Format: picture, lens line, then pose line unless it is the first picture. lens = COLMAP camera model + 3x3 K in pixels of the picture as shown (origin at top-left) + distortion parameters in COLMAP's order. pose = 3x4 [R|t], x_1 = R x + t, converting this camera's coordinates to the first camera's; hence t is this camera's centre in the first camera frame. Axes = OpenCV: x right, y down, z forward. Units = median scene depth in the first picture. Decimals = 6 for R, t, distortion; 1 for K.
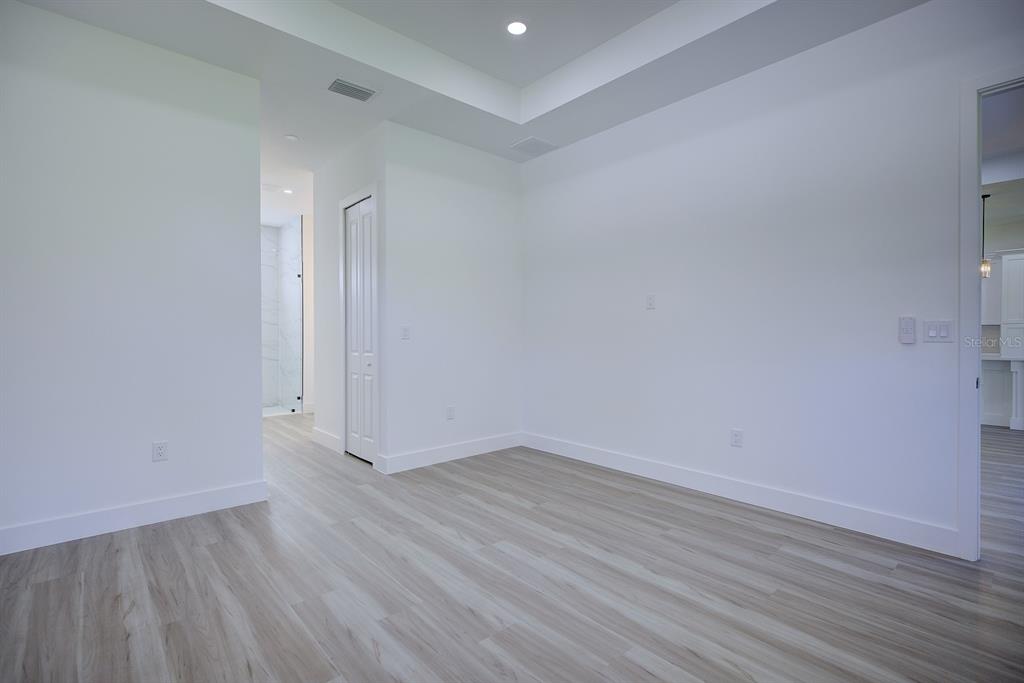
lens RADIAL K [[477.3, 0, 512.0], [0, 477.3, 341.5], [0, 0, 1]] dist [-0.000191, 0.000083]
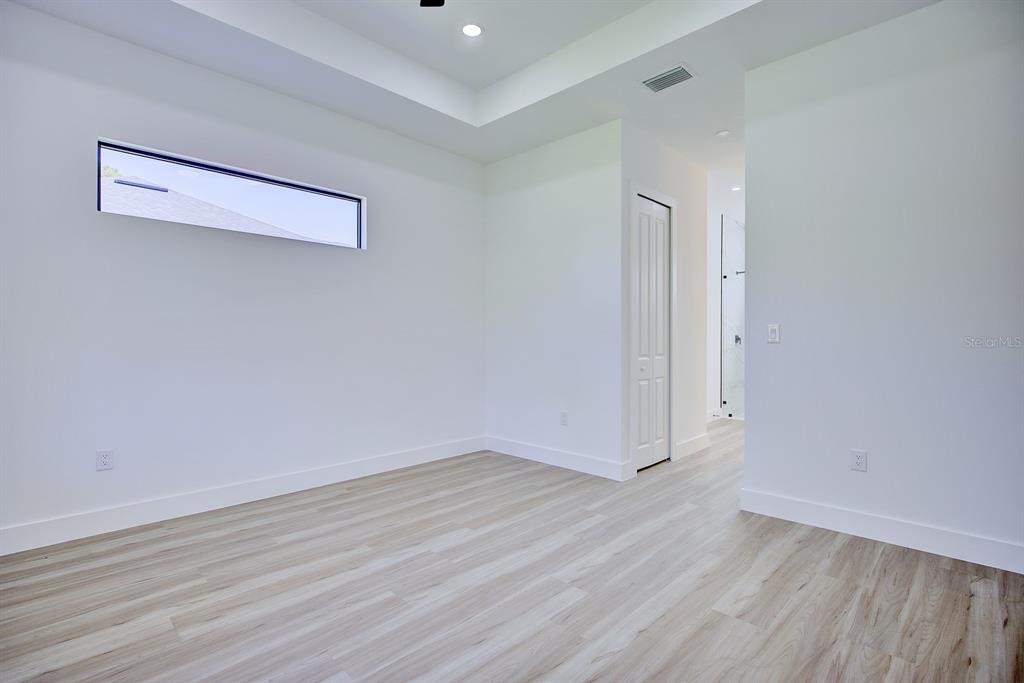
lens RADIAL K [[492.9, 0, 509.3], [0, 492.9, 332.2], [0, 0, 1]] dist [0.031255, 0.000093]
pose [[0.067264, -0.005242, -0.997721, 0.778362], [-0.005224, 0.999971, -0.005606, -0.022132], [0.997722, 0.005589, 0.067235, 0.760594]]
